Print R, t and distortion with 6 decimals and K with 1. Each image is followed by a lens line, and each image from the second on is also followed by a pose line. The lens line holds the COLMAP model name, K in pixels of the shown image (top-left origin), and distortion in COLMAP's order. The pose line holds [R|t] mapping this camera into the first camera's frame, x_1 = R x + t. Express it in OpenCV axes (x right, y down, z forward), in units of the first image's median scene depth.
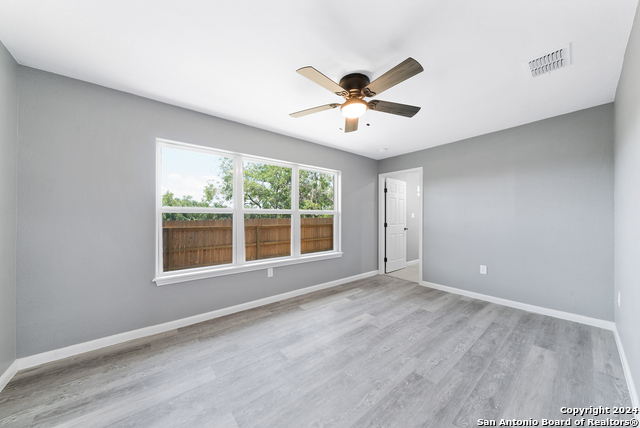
lens RADIAL K [[220.1, 0, 318.8], [0, 220.1, 218.2], [0, 0, 1]] dist [-0.004067, 0.000113]
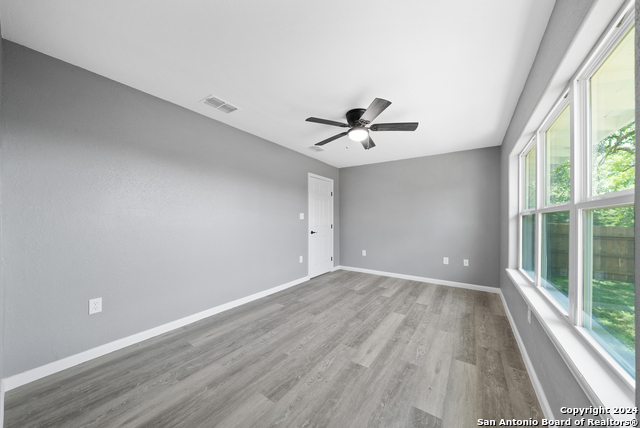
lens RADIAL K [[220.1, 0, 319.1], [0, 220.1, 217.5], [0, 0, 1]] dist [-0.004067, 0.000113]
pose [[-0.961092, -0.007509, -0.276125, 0.566296], [-0.005546, 0.999953, -0.007890, -0.002047], [0.276171, -0.006052, -0.961089, 1.681132]]
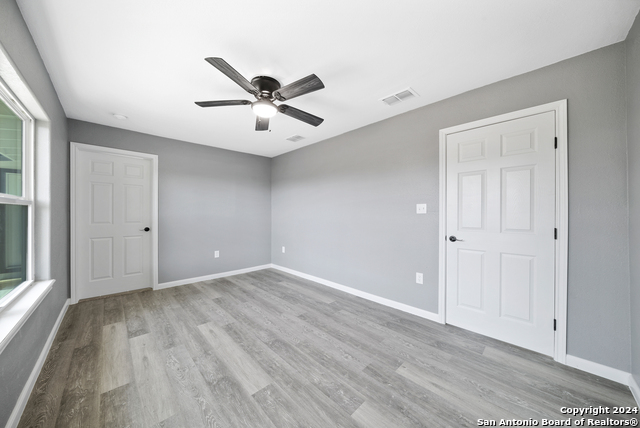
lens RADIAL K [[220.1, 0, 318.8], [0, 220.1, 215.9], [0, 0, 1]] dist [-0.004067, 0.000113]
pose [[-0.080460, -0.010297, 0.996705, -0.703873], [-0.001190, 0.999947, 0.010234, -0.002299], [-0.996757, -0.000362, -0.080468, 0.639048]]
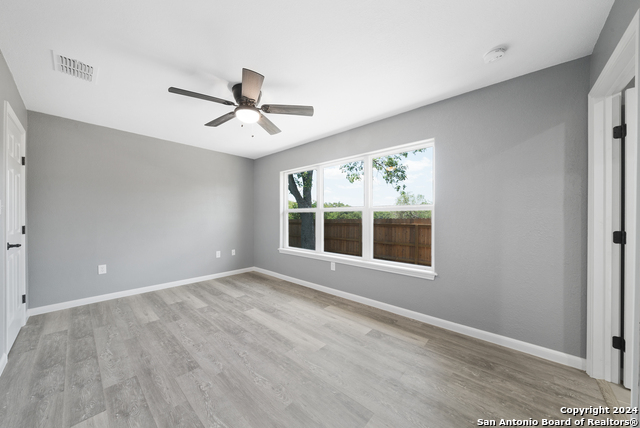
lens RADIAL K [[220.1, 0, 317.4], [0, 220.1, 213.3], [0, 0, 1]] dist [-0.004067, 0.000113]
pose [[0.148888, -0.011576, -0.988786, 1.005589], [-0.001389, 0.999928, -0.011915, 0.000391], [0.988853, 0.003148, 0.148861, 0.912484]]
